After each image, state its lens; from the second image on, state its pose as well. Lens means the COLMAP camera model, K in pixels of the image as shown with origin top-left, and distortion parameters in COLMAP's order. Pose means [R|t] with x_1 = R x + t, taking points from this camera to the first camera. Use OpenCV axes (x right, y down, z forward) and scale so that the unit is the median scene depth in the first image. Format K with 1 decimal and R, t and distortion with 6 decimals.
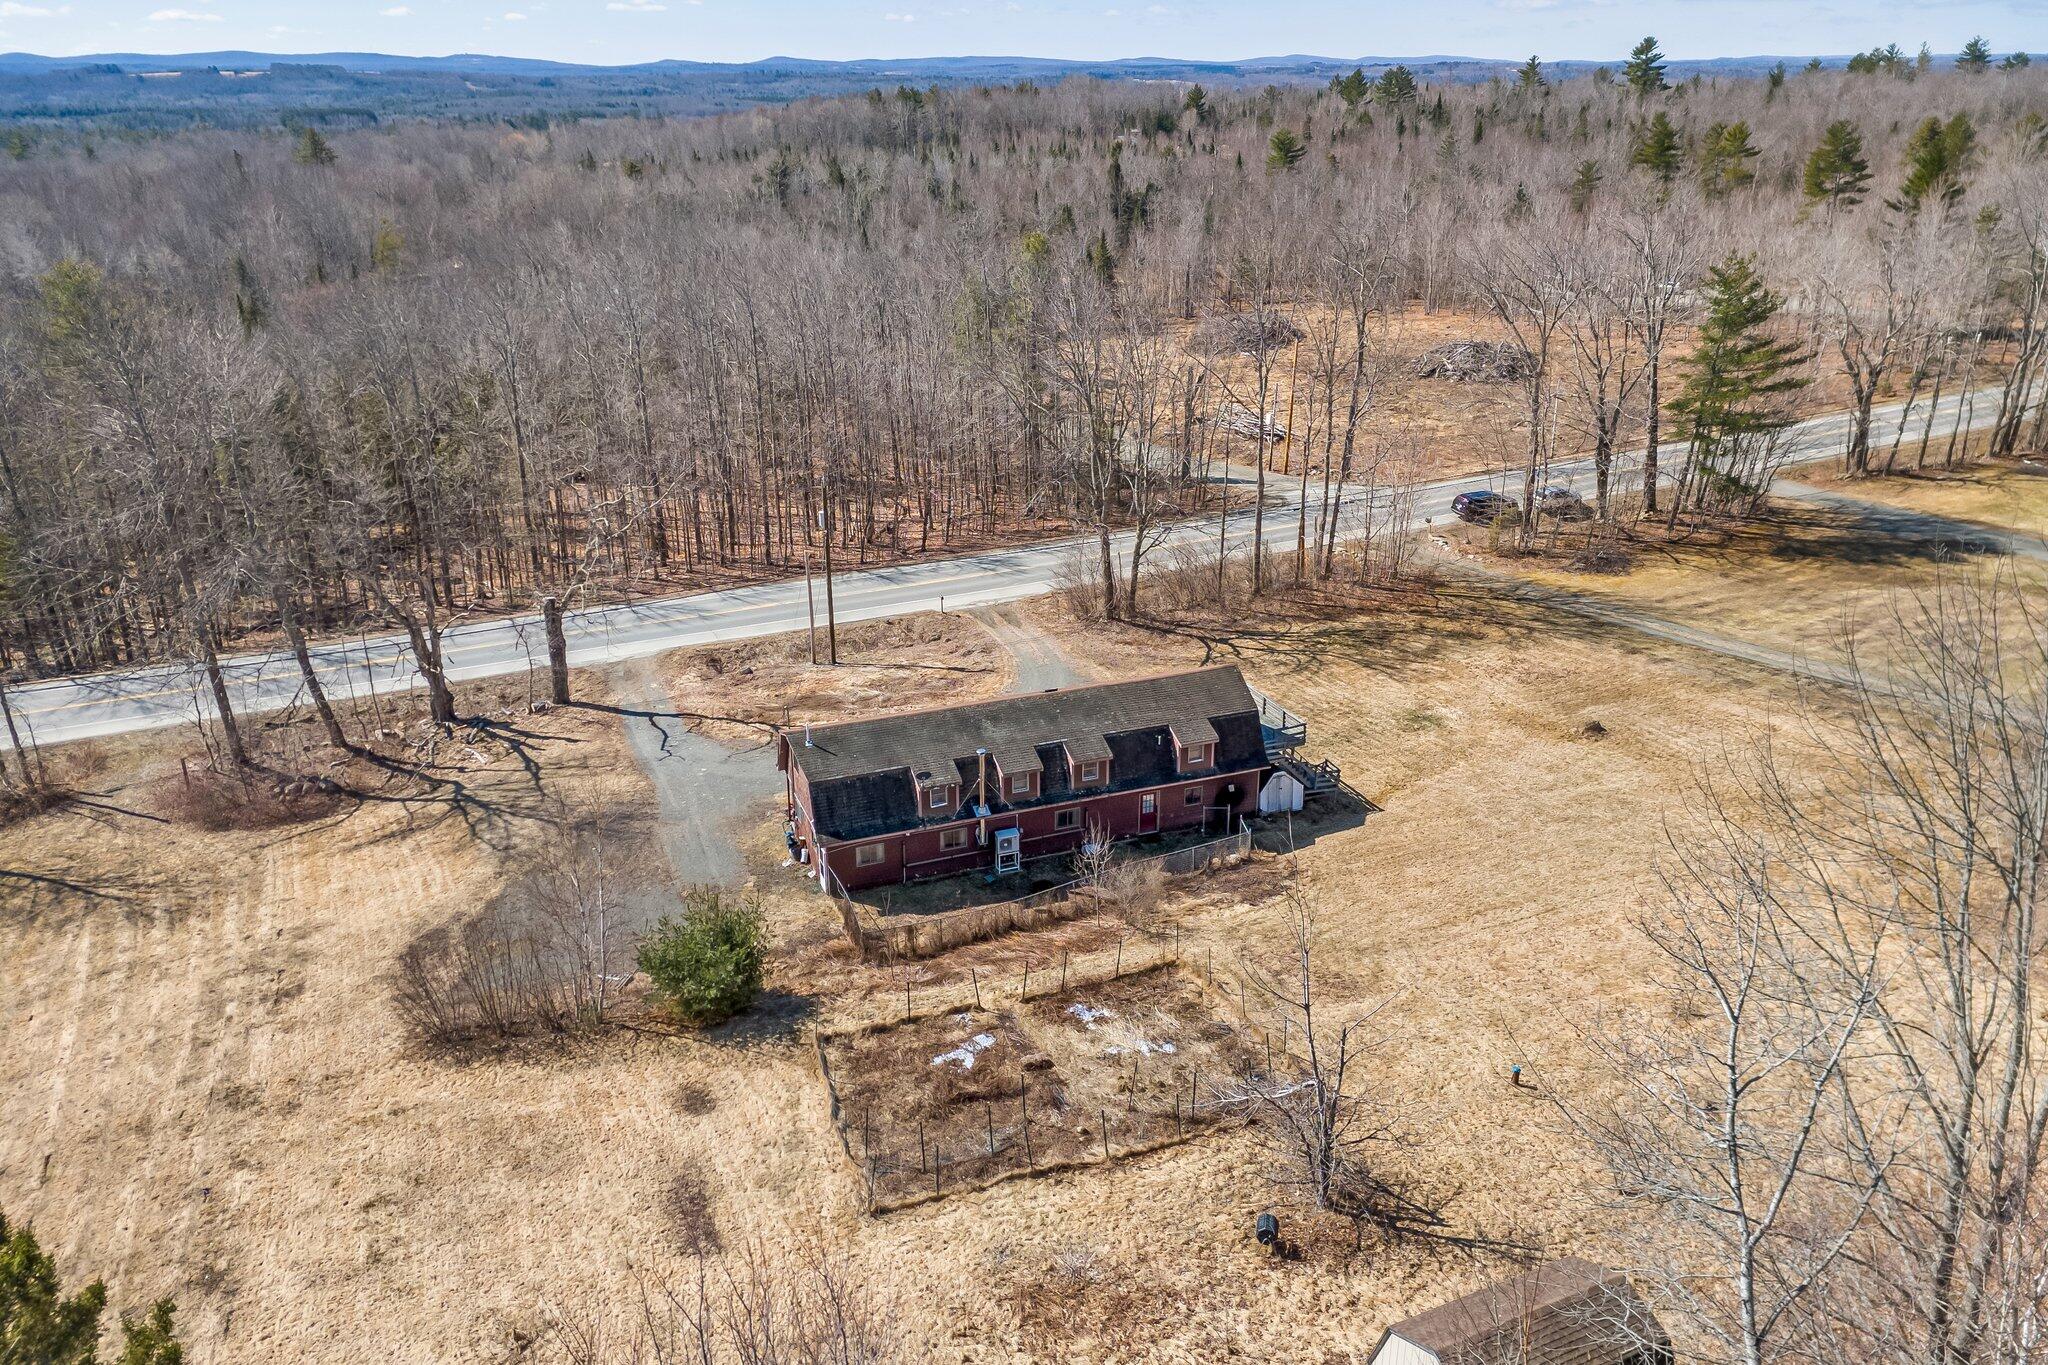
lens RADIAL K [[1482.2, 0, 1015.9], [0, 1482.2, 668.9], [0, 0, 1]] dist [0.090362, -0.092105]
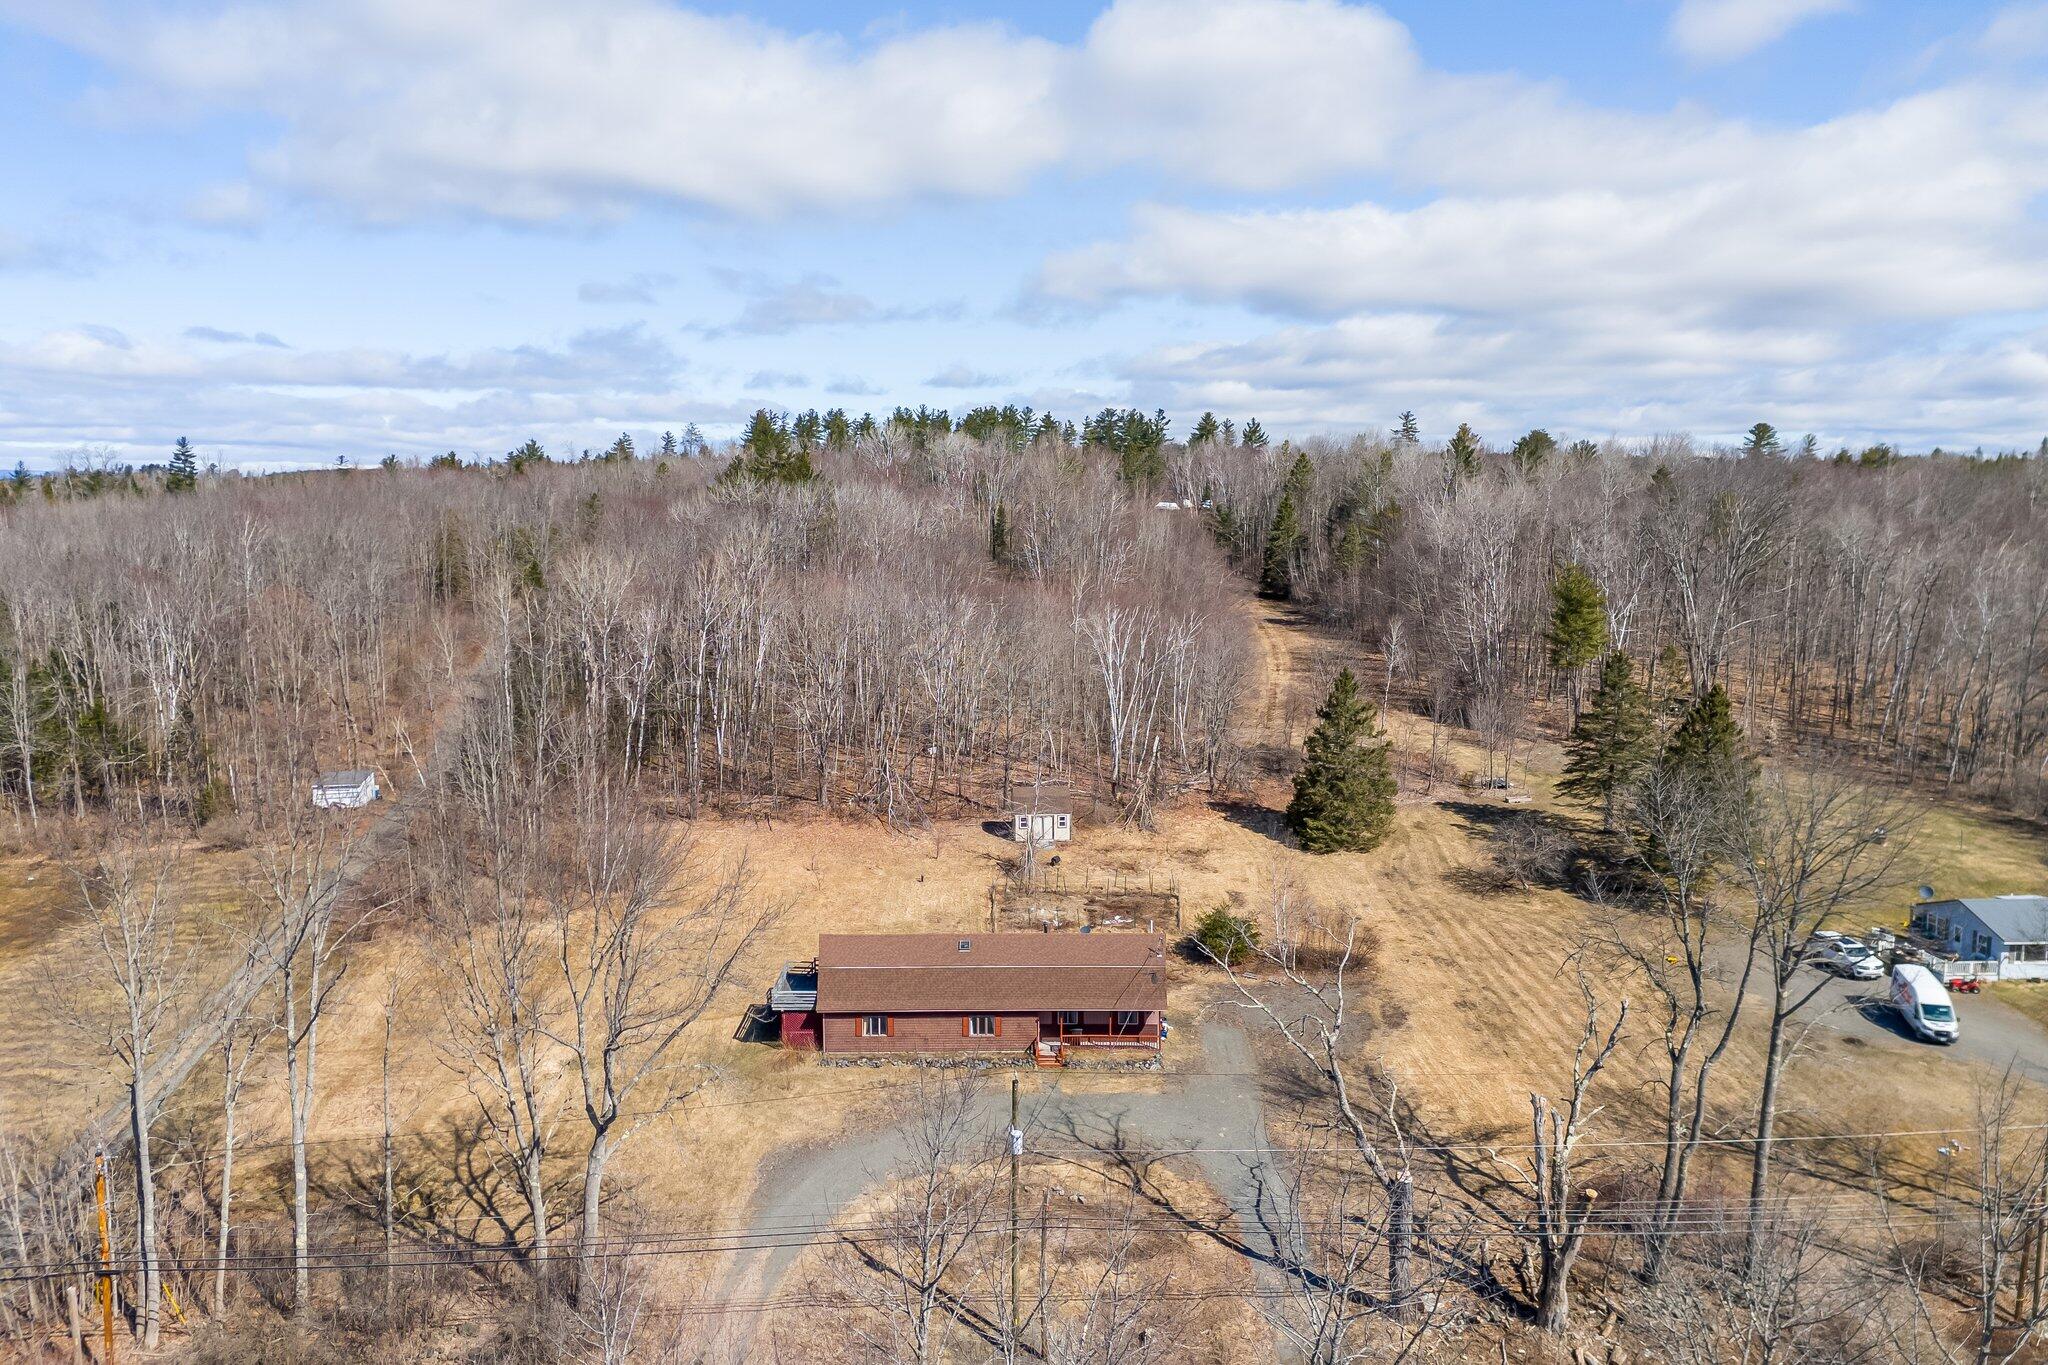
lens RADIAL K [[1482.2, 0, 1015.9], [0, 1482.2, 668.9], [0, 0, 1]] dist [0.090362, -0.092105]
pose [[-0.935038, -0.036918, 0.352619, -0.561262], [0.134574, 0.883180, 0.449314, -0.931280], [-0.328014, 0.467579, -0.820839, 2.282790]]
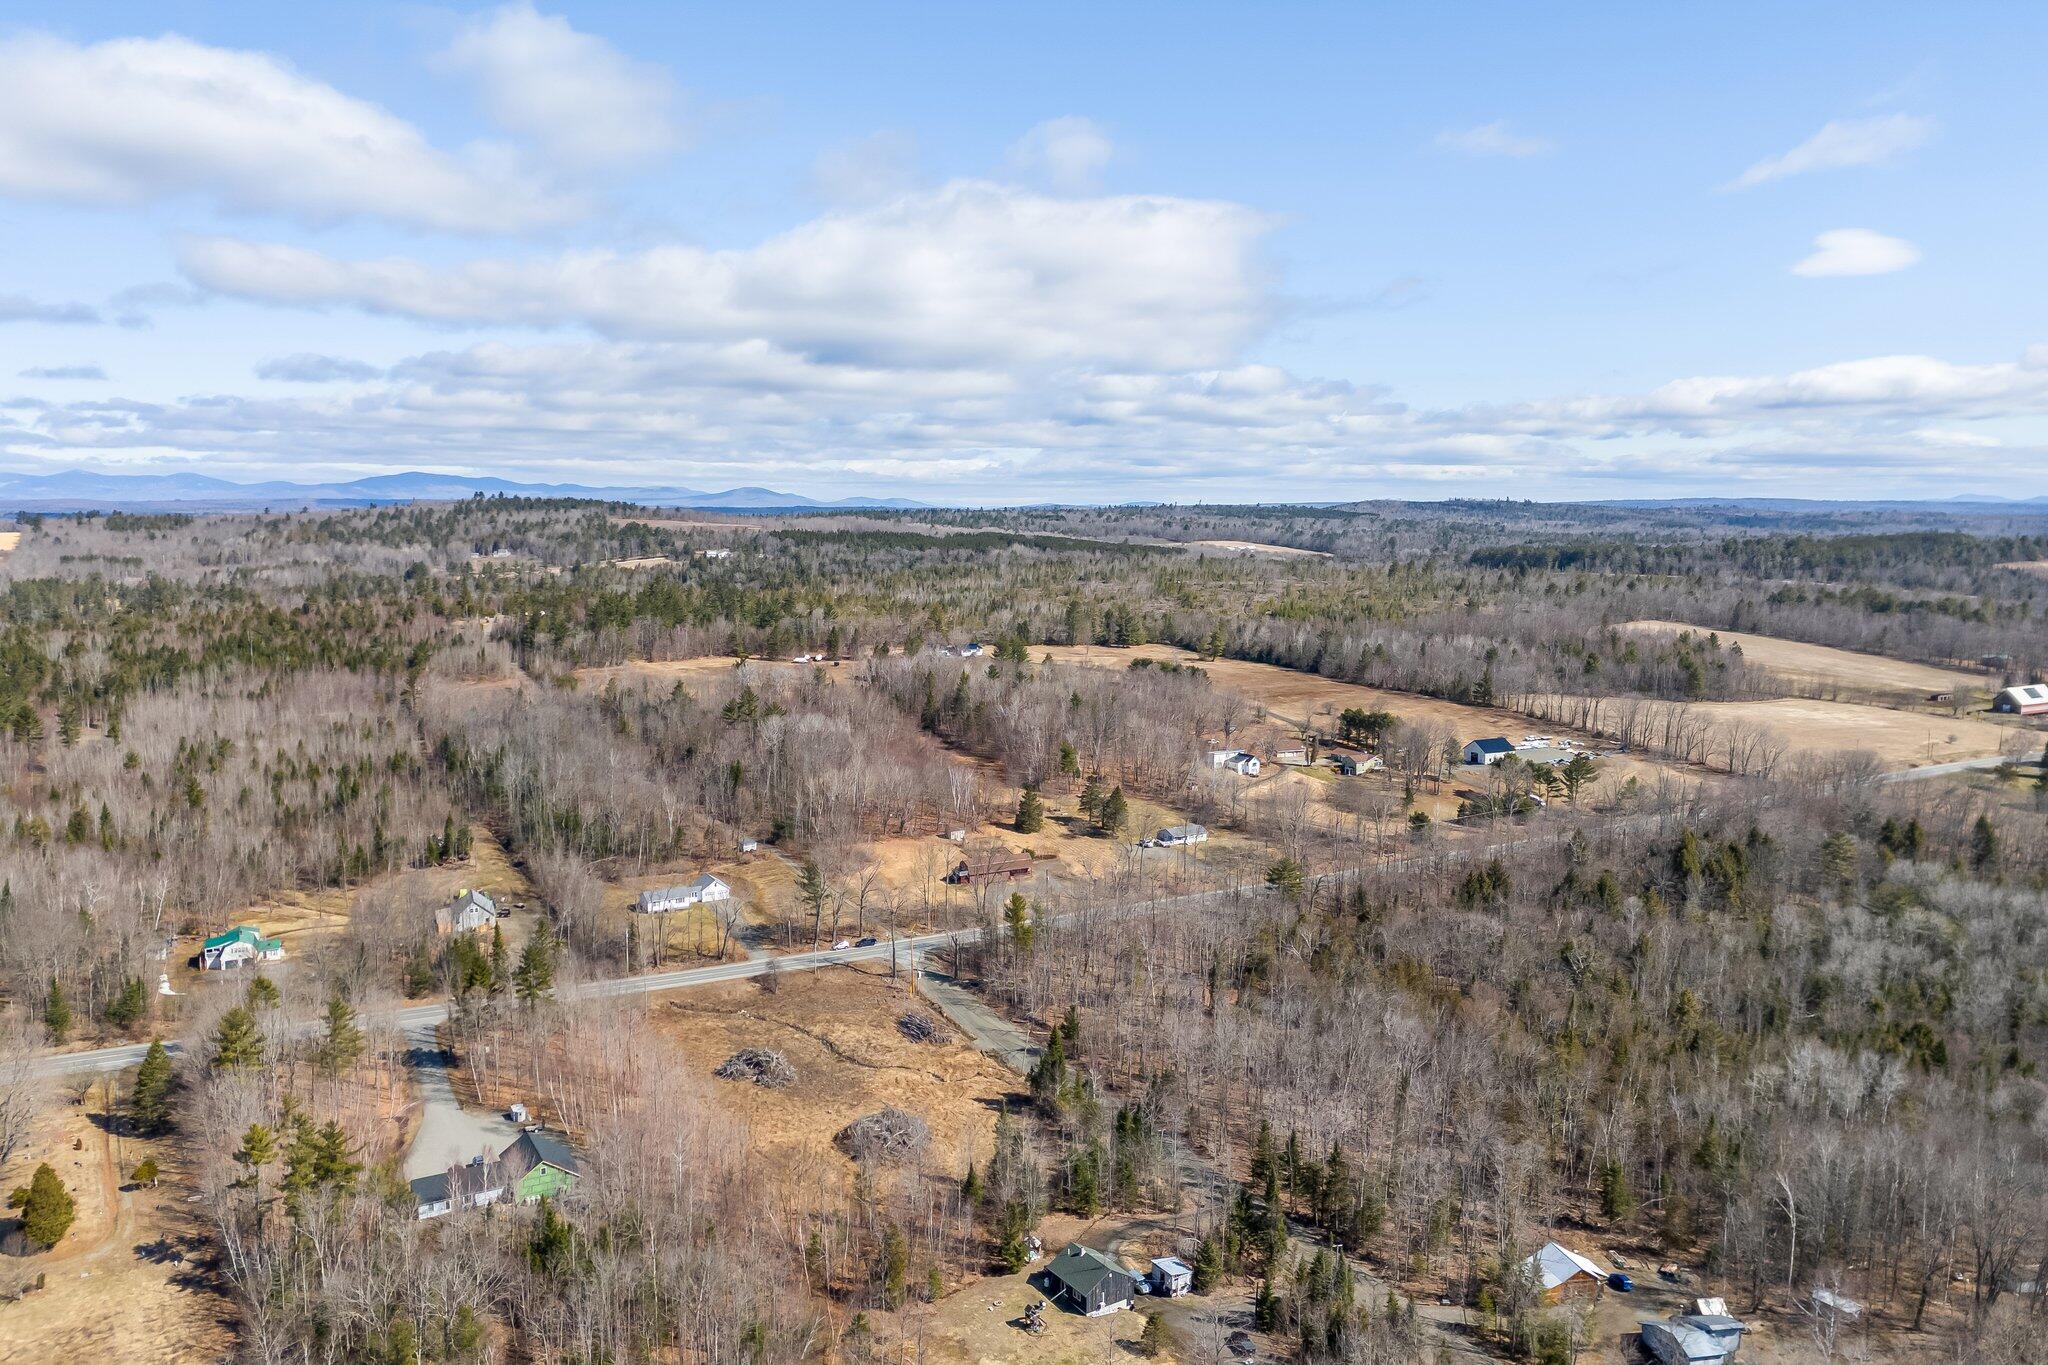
lens RADIAL K [[1453.1, 0, 1000.2], [0, 1453.1, 752.0], [0, 0, 1]] dist [0.177213, -0.326131]
pose [[-0.996201, 0.019633, -0.084840, 0.605232], [-0.027880, 0.851068, 0.524314, -4.297653], [0.082499, 0.524688, -0.847288, 7.102681]]
